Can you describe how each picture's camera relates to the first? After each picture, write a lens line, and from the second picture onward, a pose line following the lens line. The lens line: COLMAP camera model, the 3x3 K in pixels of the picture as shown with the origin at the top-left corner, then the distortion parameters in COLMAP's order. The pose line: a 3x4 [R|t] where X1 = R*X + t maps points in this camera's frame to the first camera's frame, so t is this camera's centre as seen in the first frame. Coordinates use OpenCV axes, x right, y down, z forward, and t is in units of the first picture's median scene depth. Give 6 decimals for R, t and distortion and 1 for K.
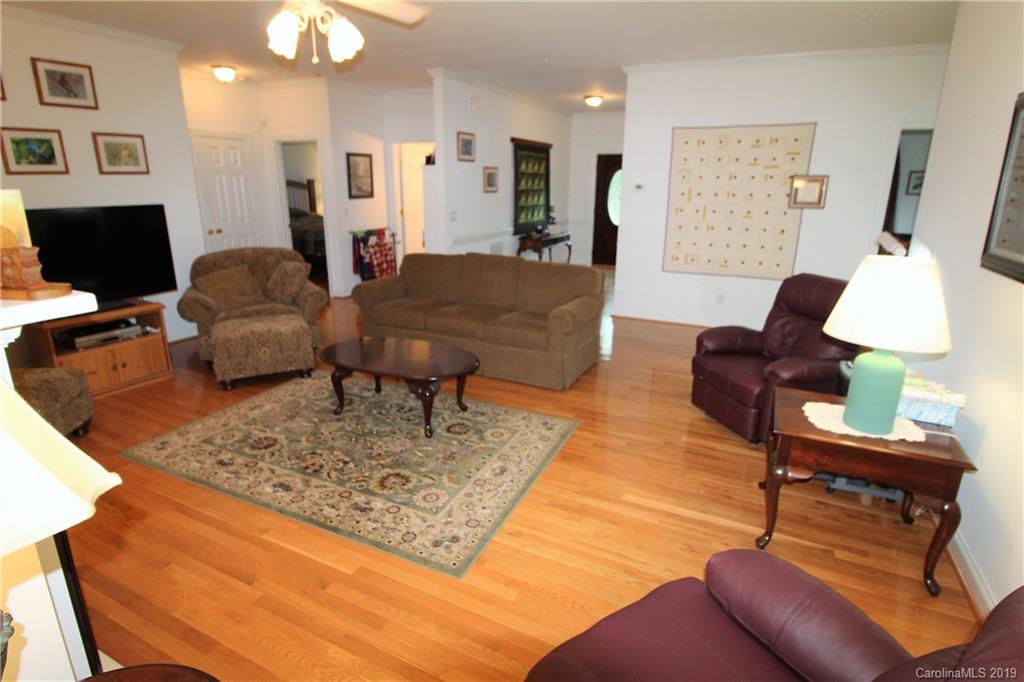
lens RADIAL K [[520.3, 0, 512.2], [0, 520.3, 341.5], [0, 0, 1]] dist [-0.001950, -0.008824]
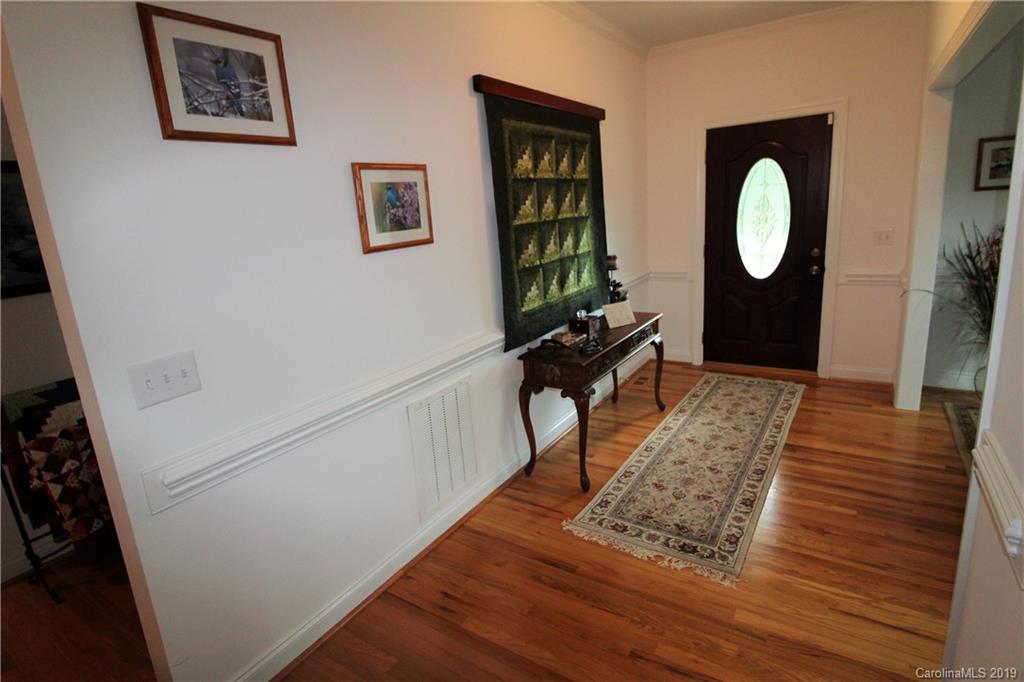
lens RADIAL K [[520.3, 0, 512.0], [0, 520.3, 340.0], [0, 0, 1]] dist [-0.001950, -0.008824]
pose [[0.988462, -0.049690, -0.143084, 0.057396], [0.042953, 0.997835, -0.049798, -0.186810], [0.145248, 0.043077, 0.988457, 0.618621]]
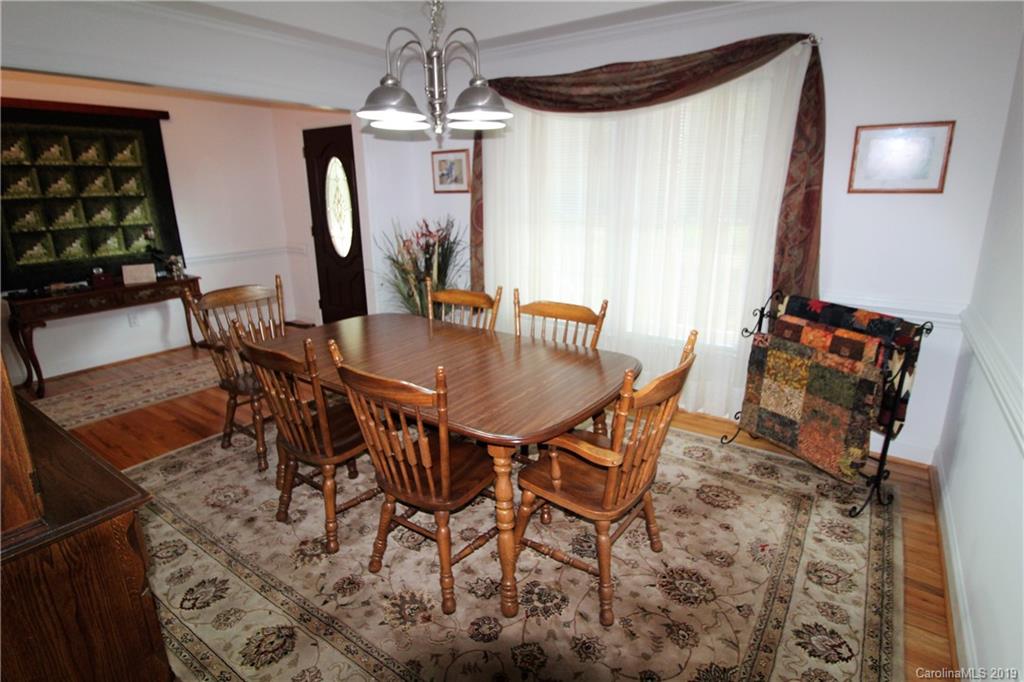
lens RADIAL K [[520.3, 0, 511.2], [0, 520.3, 336.0], [0, 0, 1]] dist [-0.001950, -0.008824]
pose [[0.985571, 0.024358, -0.167498, 0.552160], [-0.027120, 0.999531, -0.014223, -0.162804], [0.167073, 0.018561, 0.985770, 0.579501]]
